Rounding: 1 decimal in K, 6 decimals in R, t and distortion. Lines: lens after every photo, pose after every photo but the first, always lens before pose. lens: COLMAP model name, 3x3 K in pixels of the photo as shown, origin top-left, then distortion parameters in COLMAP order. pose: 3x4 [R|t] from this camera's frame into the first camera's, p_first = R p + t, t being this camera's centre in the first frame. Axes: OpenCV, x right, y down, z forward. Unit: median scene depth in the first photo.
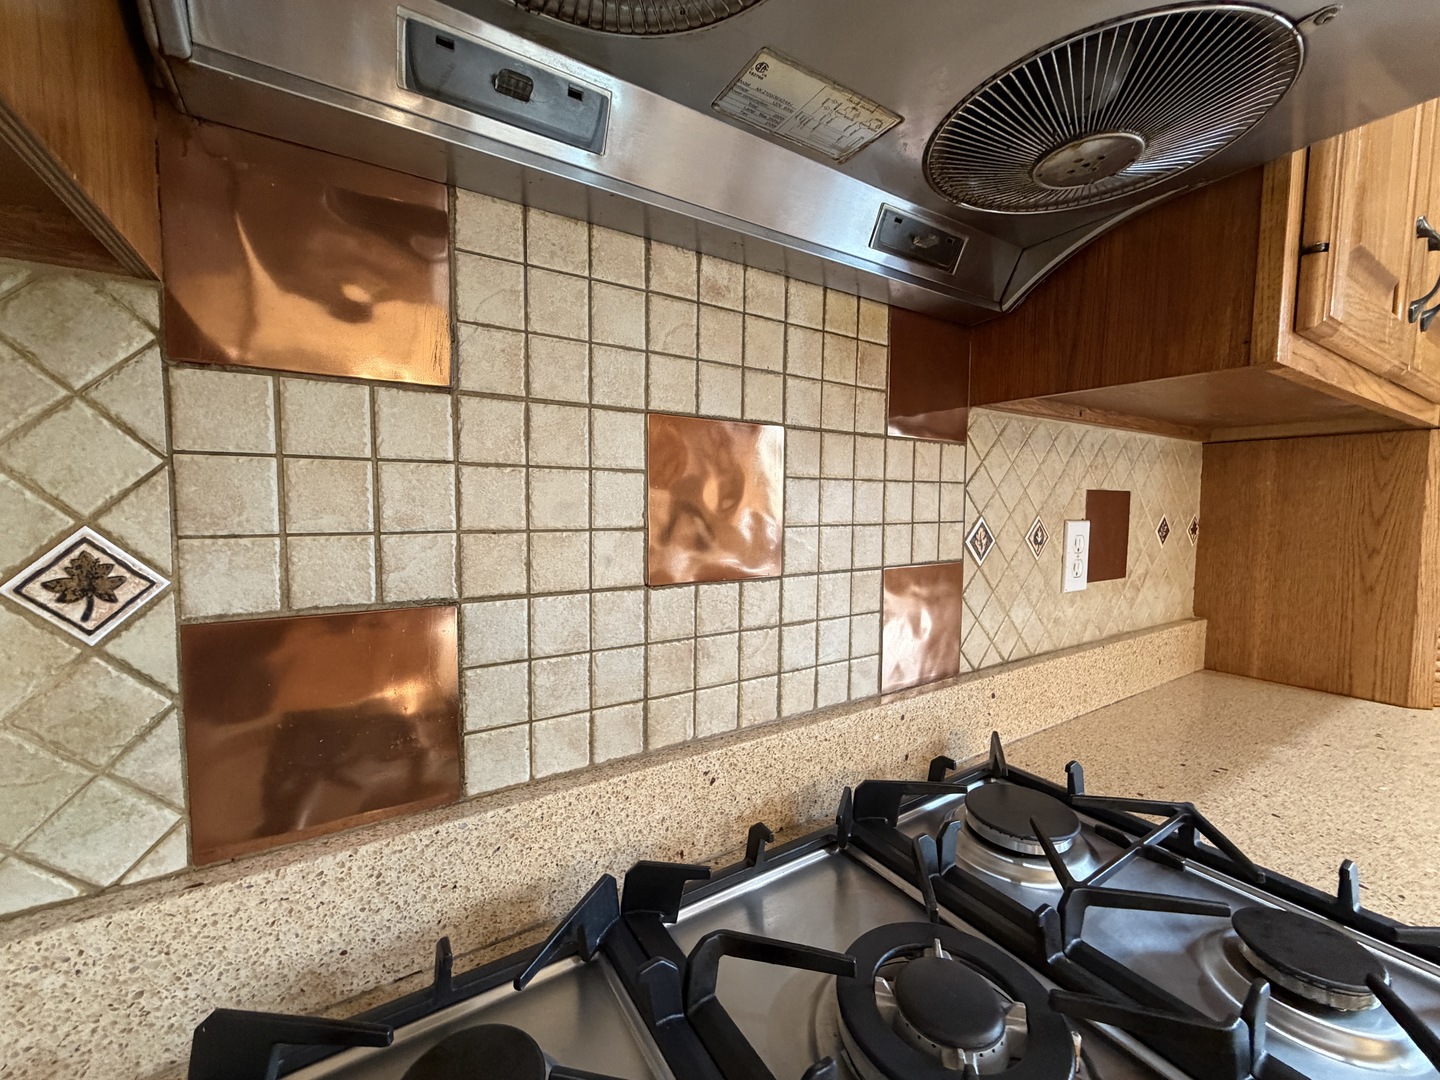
lens RADIAL K [[574.5, 0, 717.3], [0, 574.5, 542.1], [0, 0, 1]] dist [0.002066, -0.000469]
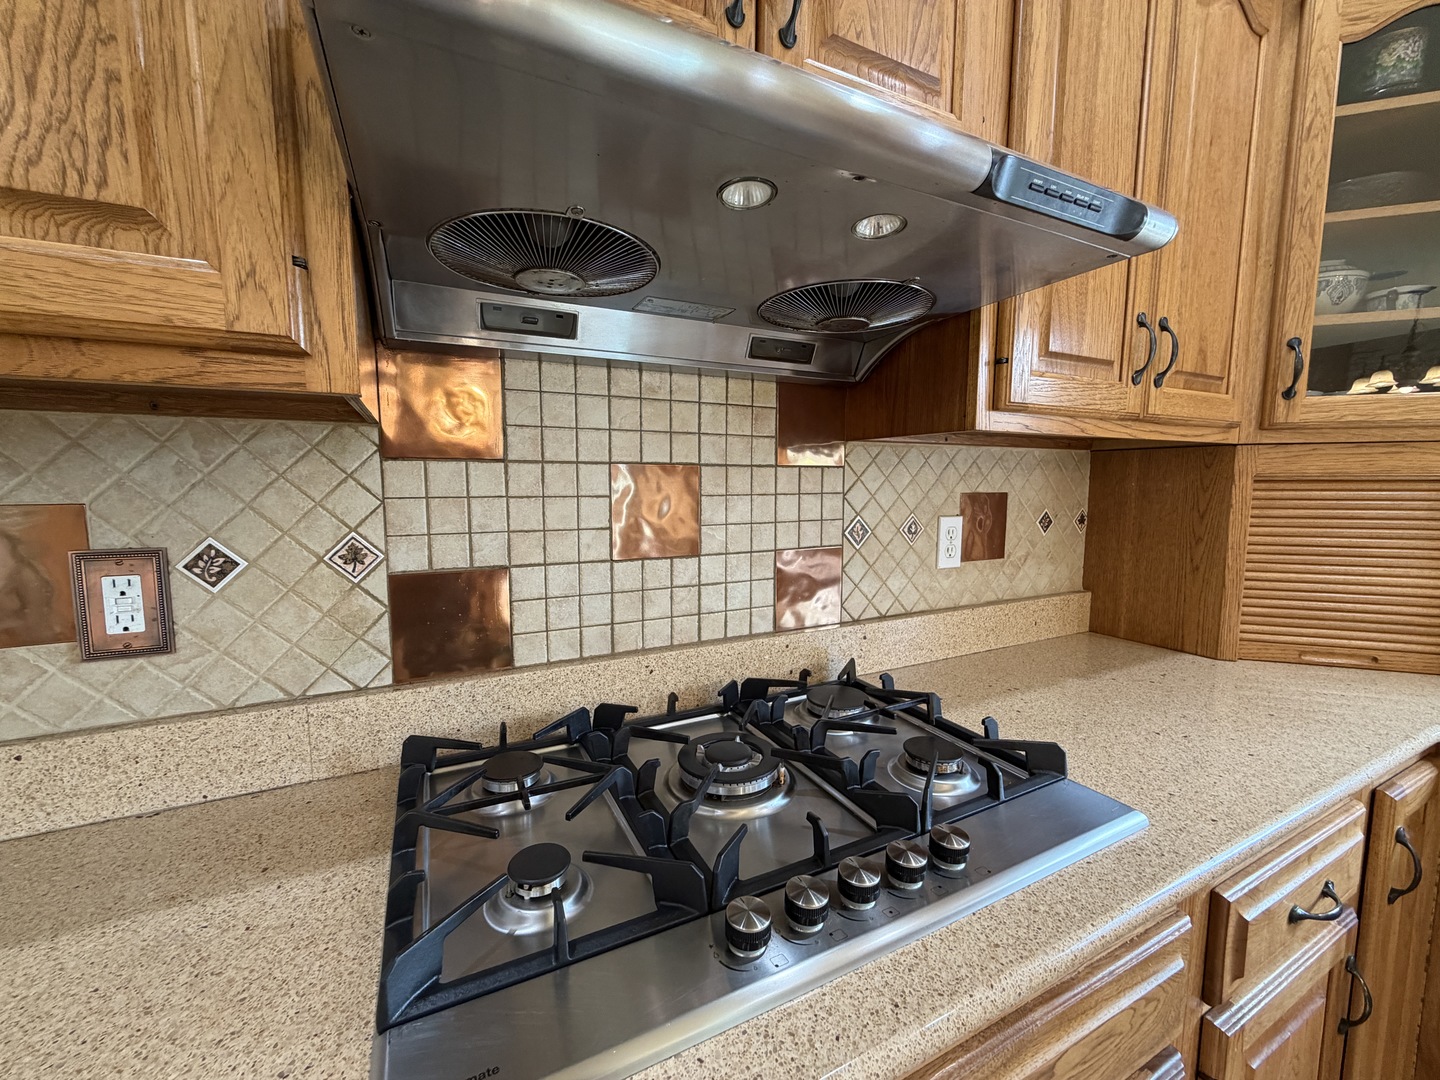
lens RADIAL K [[574.5, 0, 717.3], [0, 574.5, 542.1], [0, 0, 1]] dist [0.002066, -0.000469]
pose [[0.994632, 0.004489, -0.103381, 0.418737], [-0.000661, 0.999314, 0.037038, -0.050221], [0.103477, -0.036771, 0.993952, -0.796020]]
